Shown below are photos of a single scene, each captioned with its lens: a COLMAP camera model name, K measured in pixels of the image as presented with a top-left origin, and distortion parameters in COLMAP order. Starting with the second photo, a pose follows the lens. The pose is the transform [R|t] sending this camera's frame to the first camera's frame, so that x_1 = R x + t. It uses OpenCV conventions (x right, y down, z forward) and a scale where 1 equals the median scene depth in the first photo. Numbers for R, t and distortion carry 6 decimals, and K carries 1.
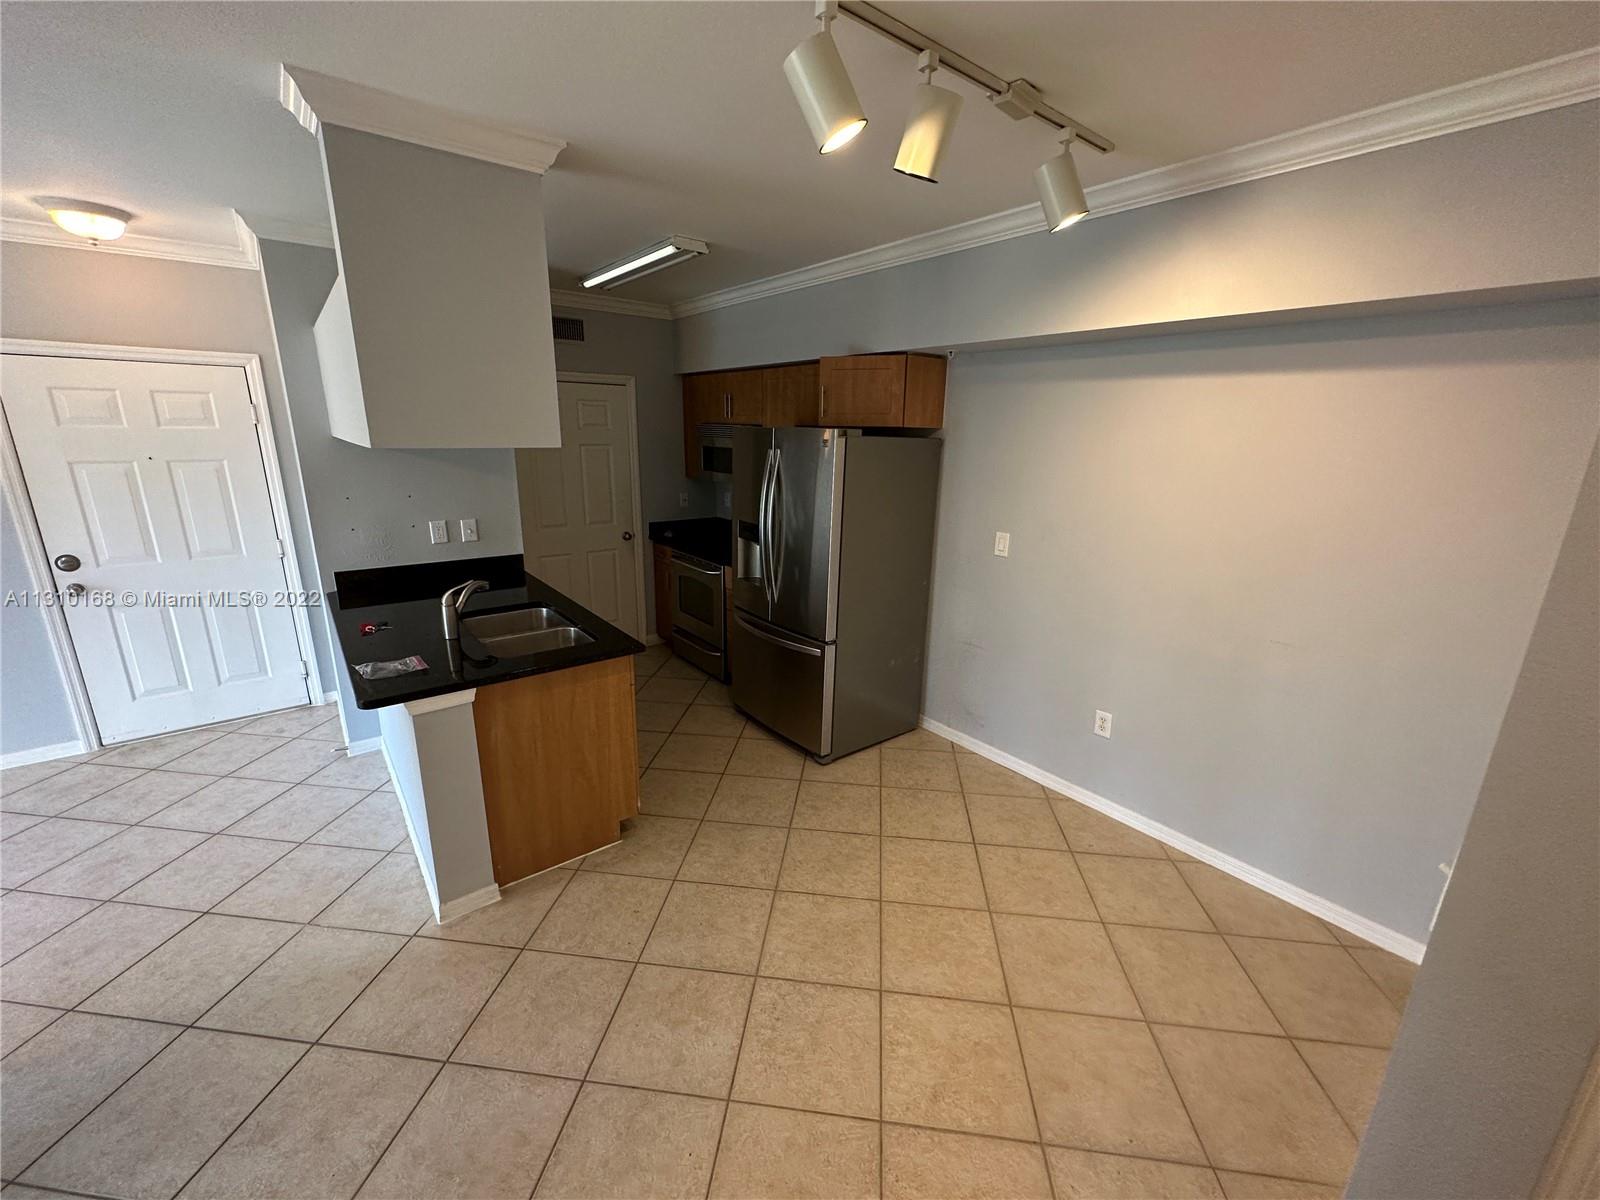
lens RADIAL K [[638.2, 0, 798.6], [0, 638.2, 598.6], [0, 0, 1]] dist [-0.000187, 0.000097]
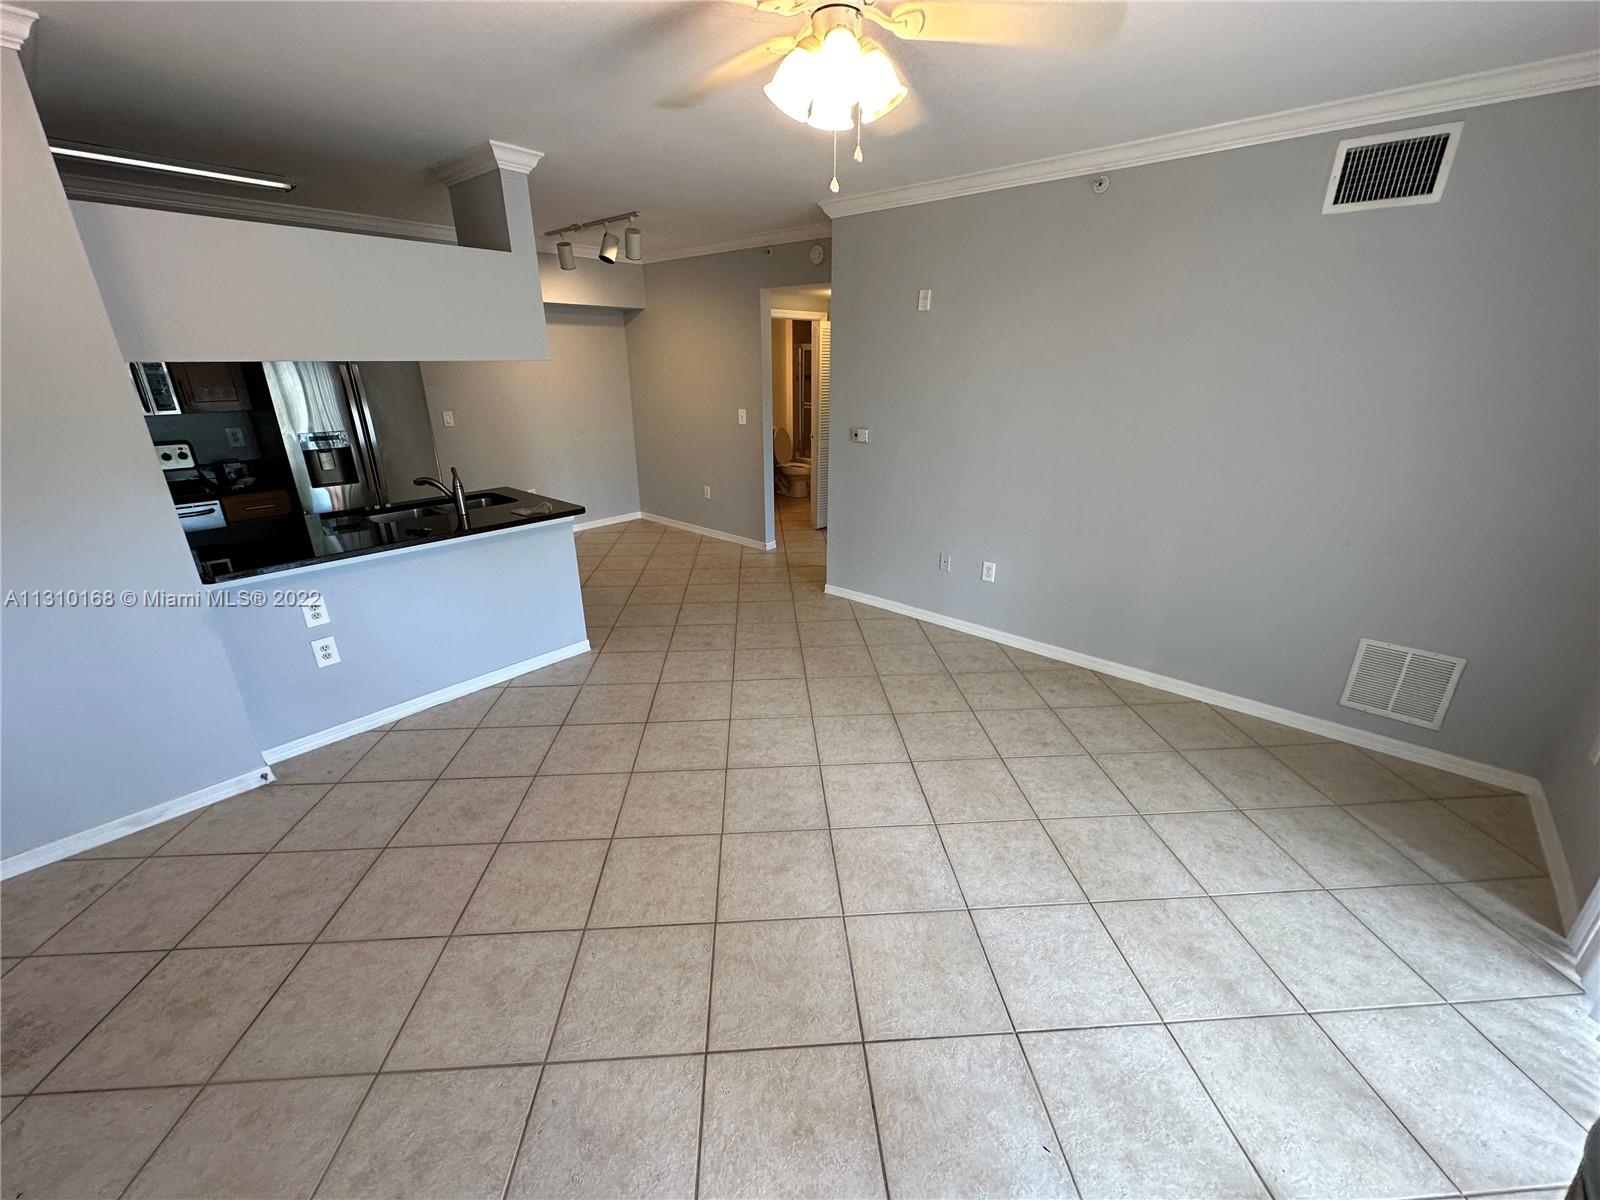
lens RADIAL K [[639.0, 0, 798.8], [0, 639.0, 598.4], [0, 0, 1]] dist [-0.000400, 0.000171]
pose [[-0.182276, -0.364072, 0.913360, -1.549516], [0.252397, 0.880471, 0.401332, -0.111876], [-0.950301, 0.303682, -0.068598, 0.389818]]
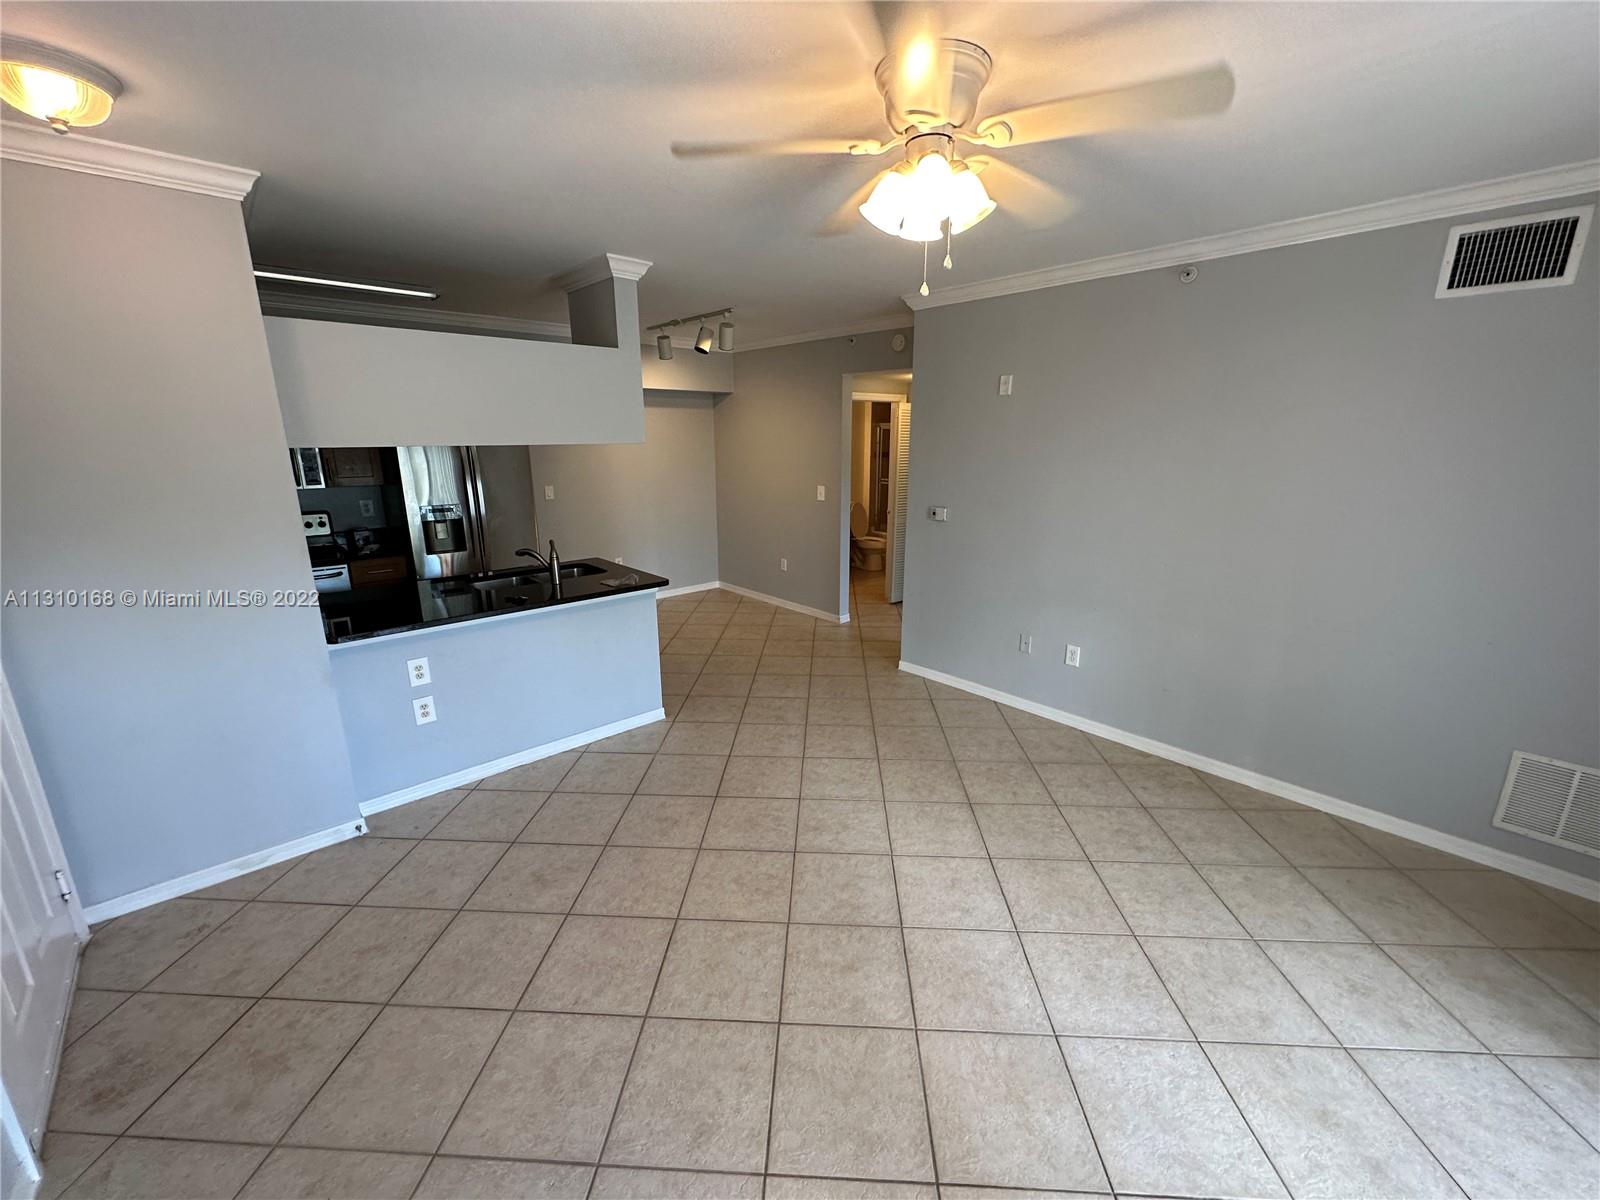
lens RADIAL K [[639.0, 0, 798.8], [0, 639.0, 598.4], [0, 0, 1]] dist [-0.000400, 0.000171]
pose [[-0.068078, -0.268285, 0.960931, -1.544636], [0.259224, 0.925330, 0.276710, -0.126366], [-0.963415, 0.267934, 0.006551, 0.393761]]
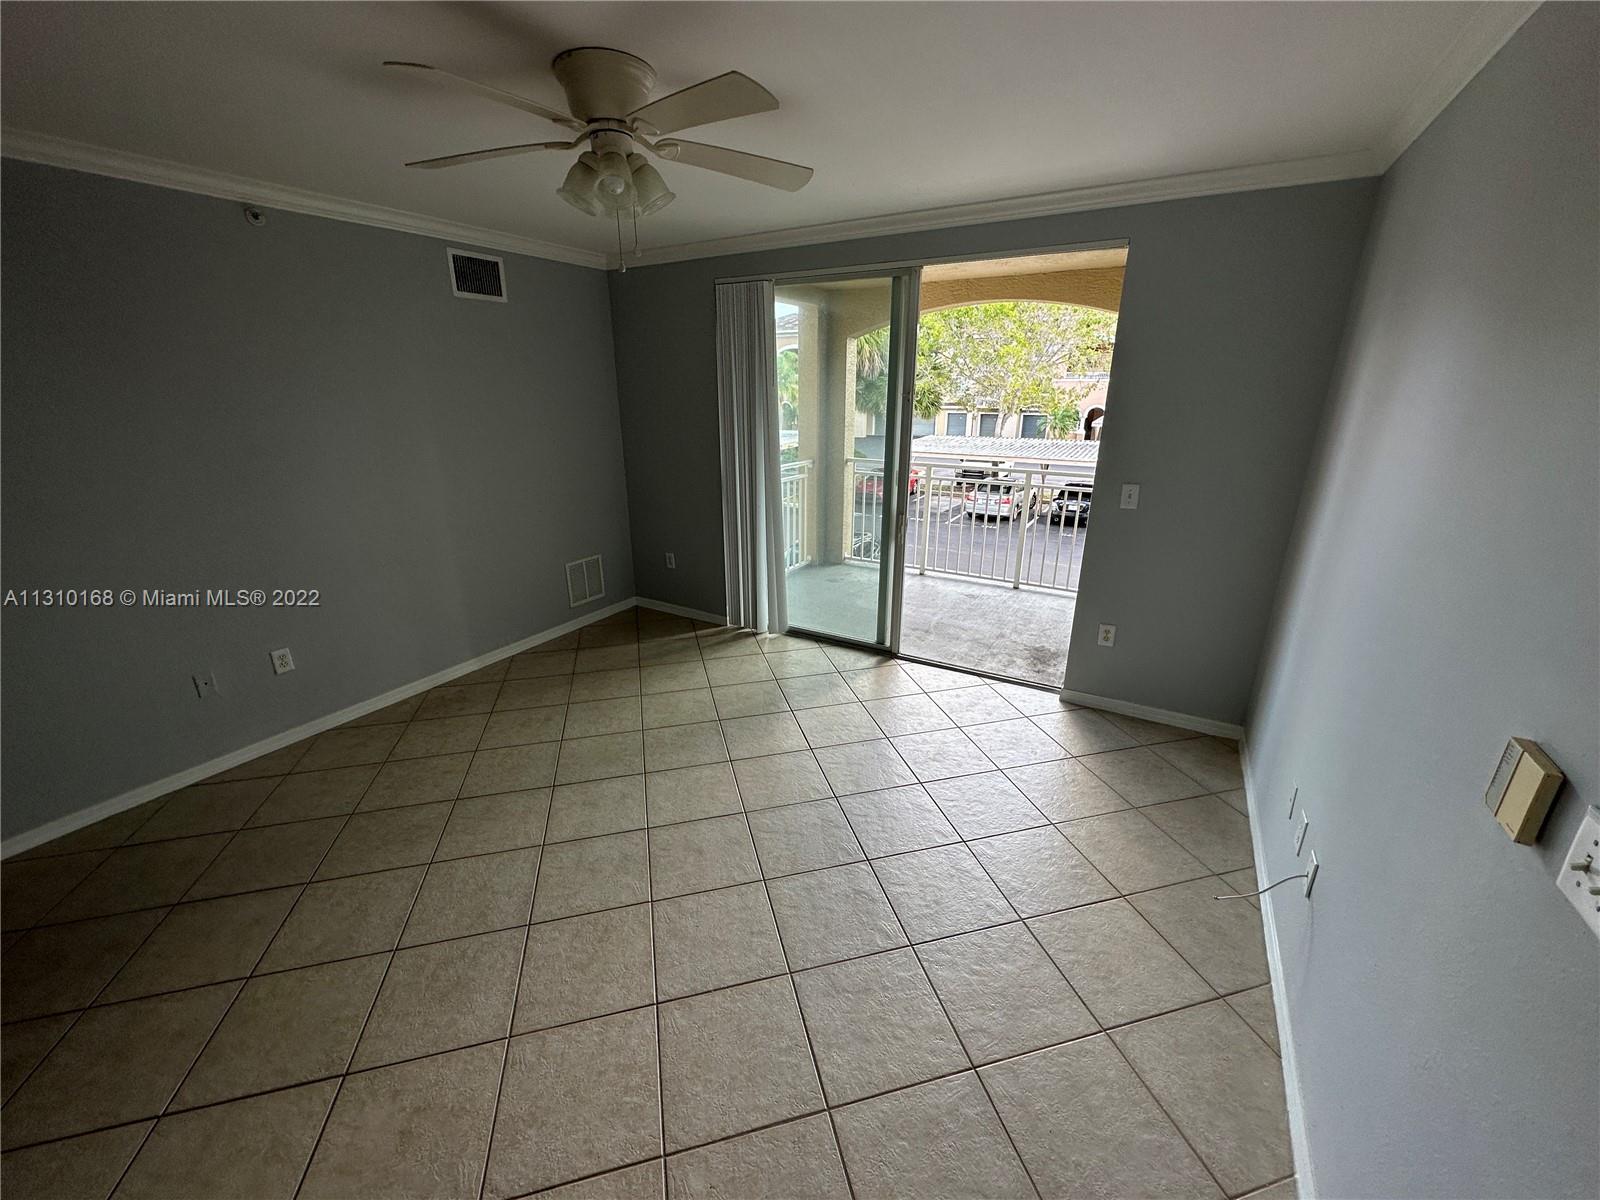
lens RADIAL K [[638.2, 0, 798.6], [0, 638.2, 598.6], [0, 0, 1]] dist [-0.000187, 0.000097]
pose [[-0.931968, 0.101163, -0.348139, -0.890286], [-0.107917, 0.839338, 0.532790, -0.265201], [0.346105, 0.534114, -0.771319, 0.928379]]
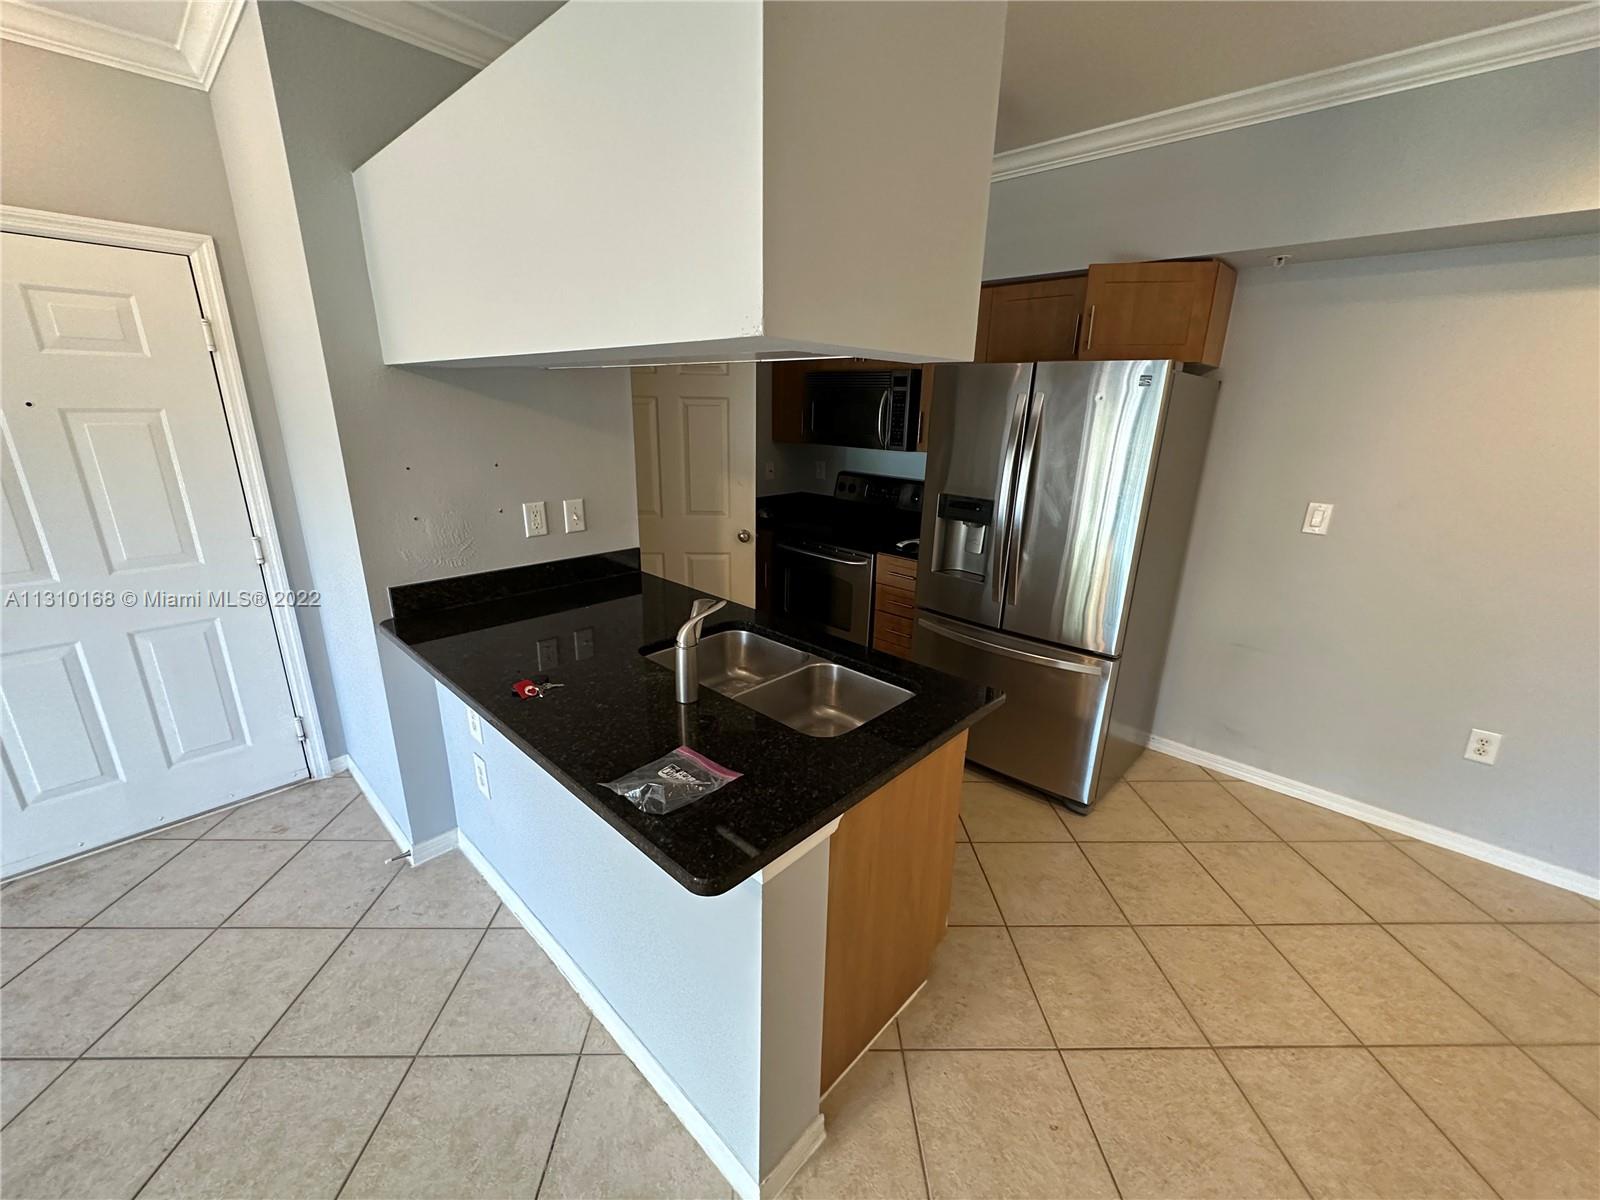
lens RADIAL K [[638.2, 0, 798.6], [0, 638.2, 598.6], [0, 0, 1]] dist [-0.000187, 0.000097]
pose [[0.989418, -0.040765, 0.139252, -0.415981], [0.035472, 0.998558, 0.040286, -0.041931], [-0.140693, -0.034920, 0.989437, 0.323133]]
